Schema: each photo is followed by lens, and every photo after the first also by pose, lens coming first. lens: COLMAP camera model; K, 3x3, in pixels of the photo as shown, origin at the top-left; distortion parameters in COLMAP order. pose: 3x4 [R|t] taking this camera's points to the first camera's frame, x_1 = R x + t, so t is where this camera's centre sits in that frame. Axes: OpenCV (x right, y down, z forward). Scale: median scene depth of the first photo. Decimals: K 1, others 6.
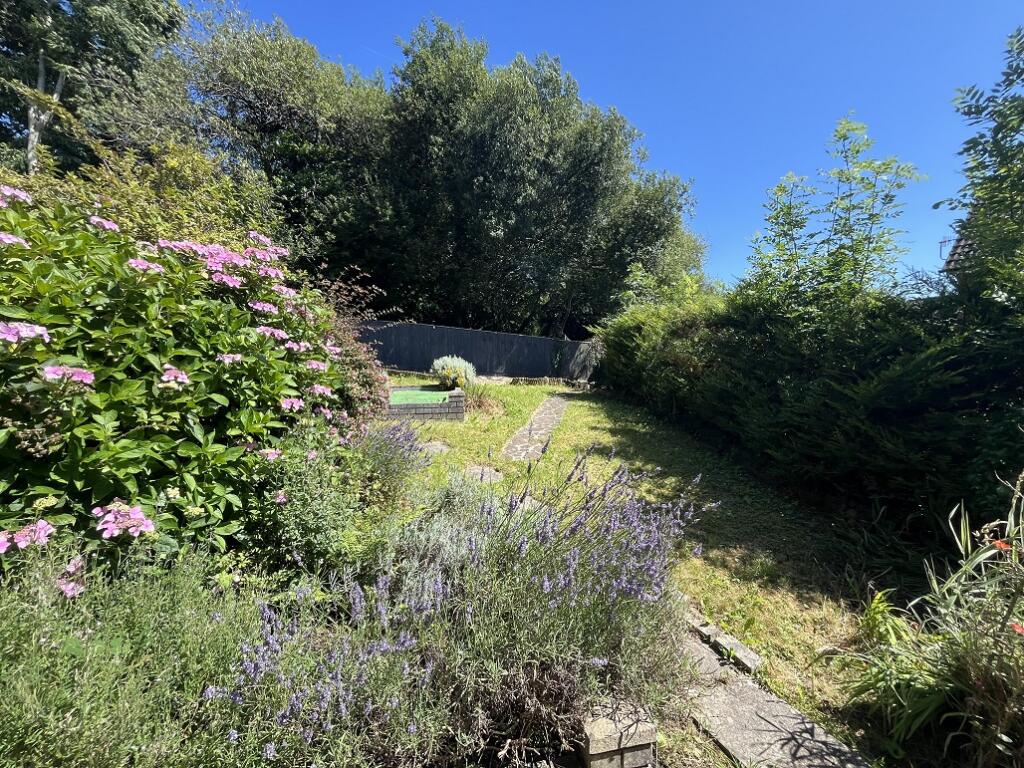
lens RADIAL K [[413.0, 0, 511.9], [0, 413.0, 379.1], [0, 0, 1]] dist [0.002123, -0.000830]
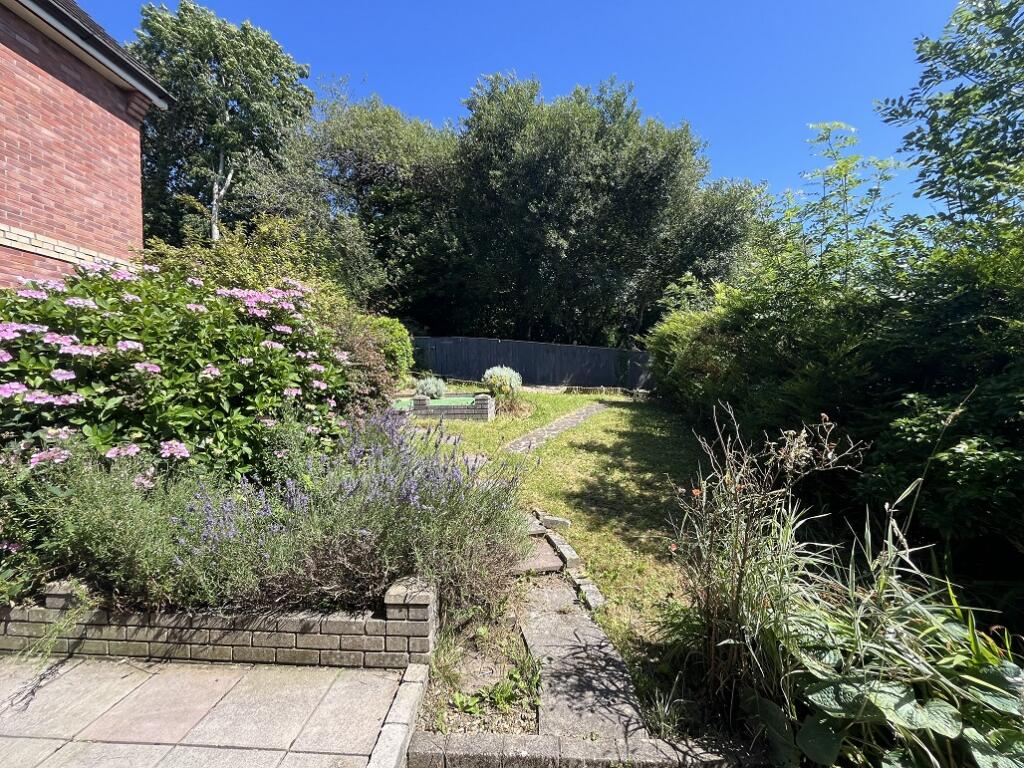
lens RADIAL K [[413.0, 0, 511.7], [0, 413.0, 385.7], [0, 0, 1]] dist [0.002123, -0.000830]
pose [[0.966931, -0.003250, -0.255017, 0.694150], [-0.001758, 0.999810, -0.019407, 0.071715], [0.255032, 0.019214, 0.966742, -0.270768]]
